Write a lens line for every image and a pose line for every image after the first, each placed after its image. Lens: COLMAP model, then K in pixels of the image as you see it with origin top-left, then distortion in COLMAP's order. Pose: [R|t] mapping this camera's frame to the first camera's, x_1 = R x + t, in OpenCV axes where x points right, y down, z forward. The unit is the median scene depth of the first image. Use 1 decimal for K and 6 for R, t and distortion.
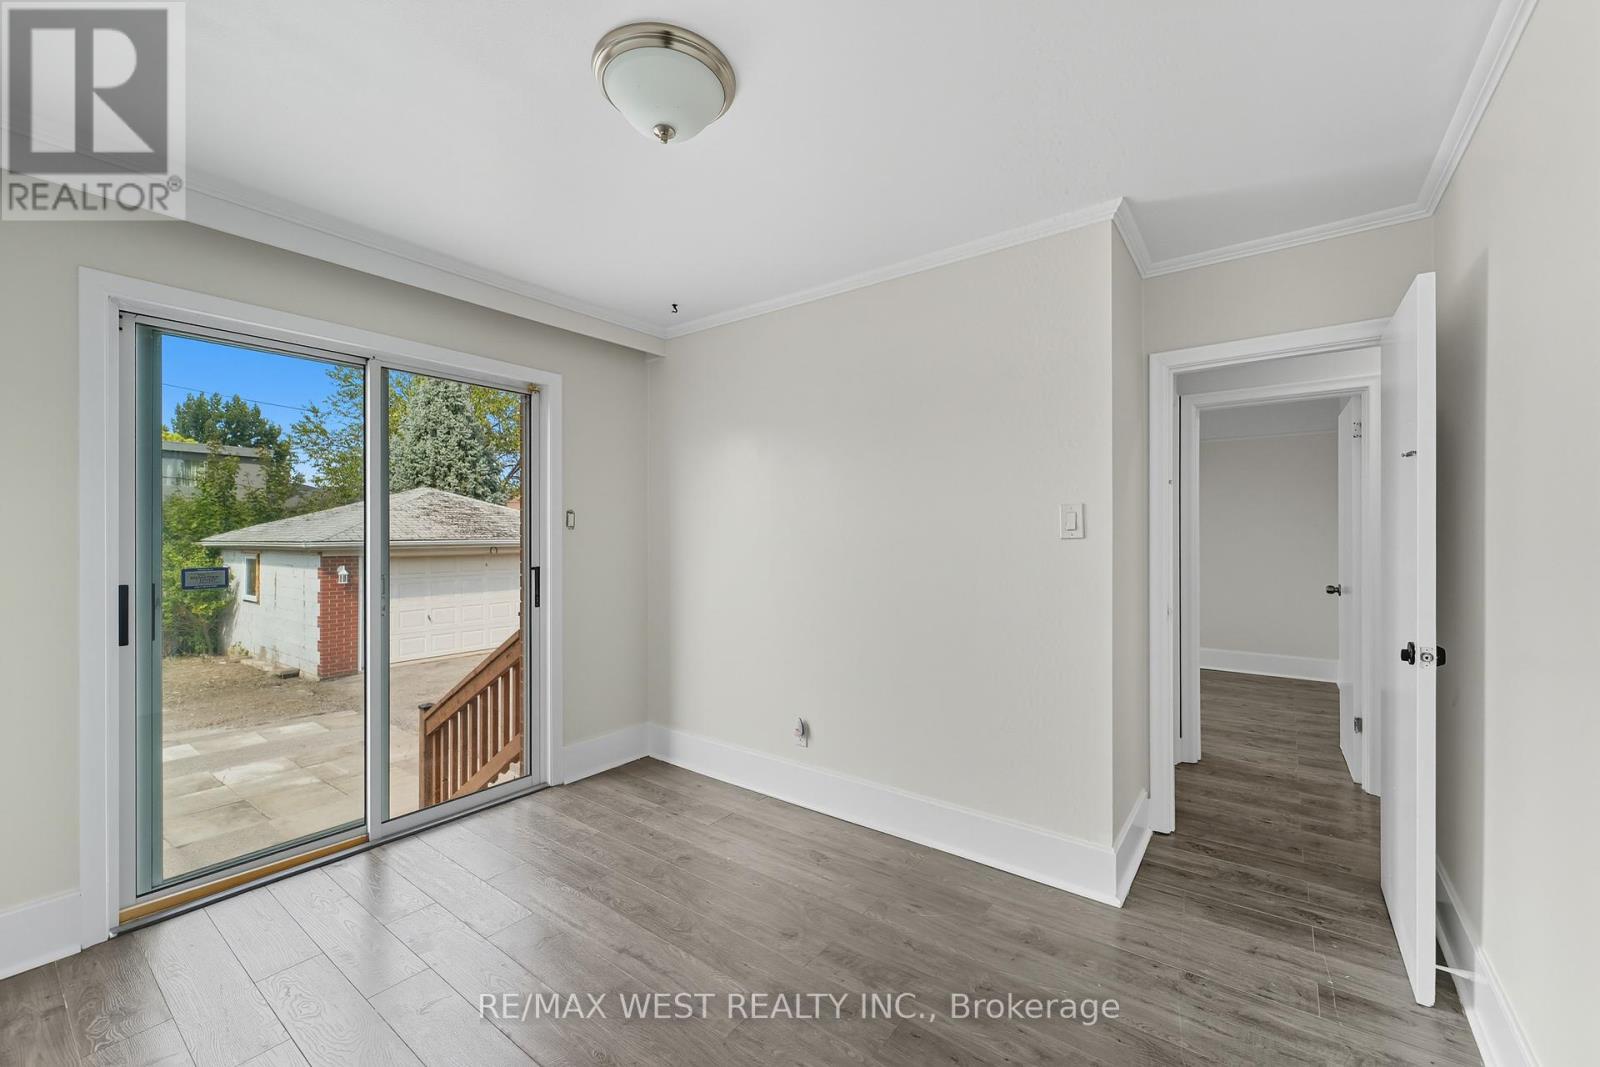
lens RADIAL K [[610.1, 0, 849.4], [0, 610.1, 535.2], [0, 0, 1]] dist [0.018388, -0.000221]
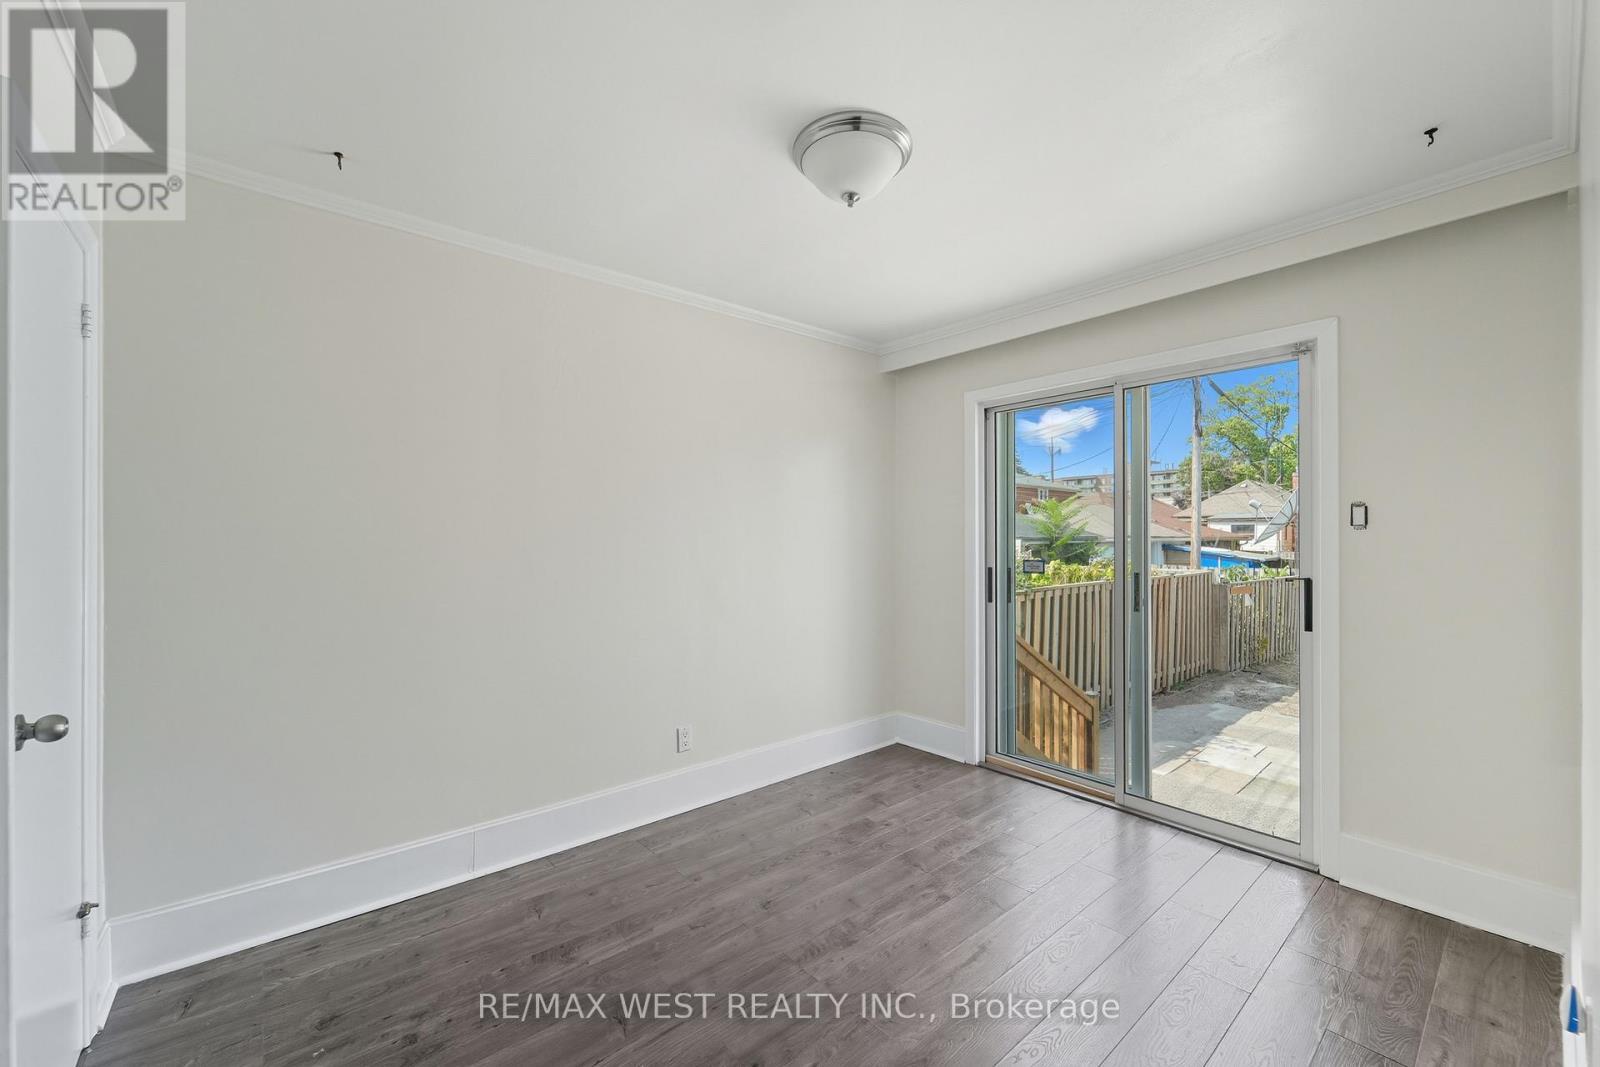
lens RADIAL K [[642.9, 0, 803.8], [0, 642.9, 541.0], [0, 0, 1]] dist [-0.001689, -0.000635]
pose [[-0.253790, 0.000650, -0.967259, 0.497894], [0.000648, 1.000000, 0.000502, 0.002488], [0.967259, -0.000499, -0.253790, 0.684012]]
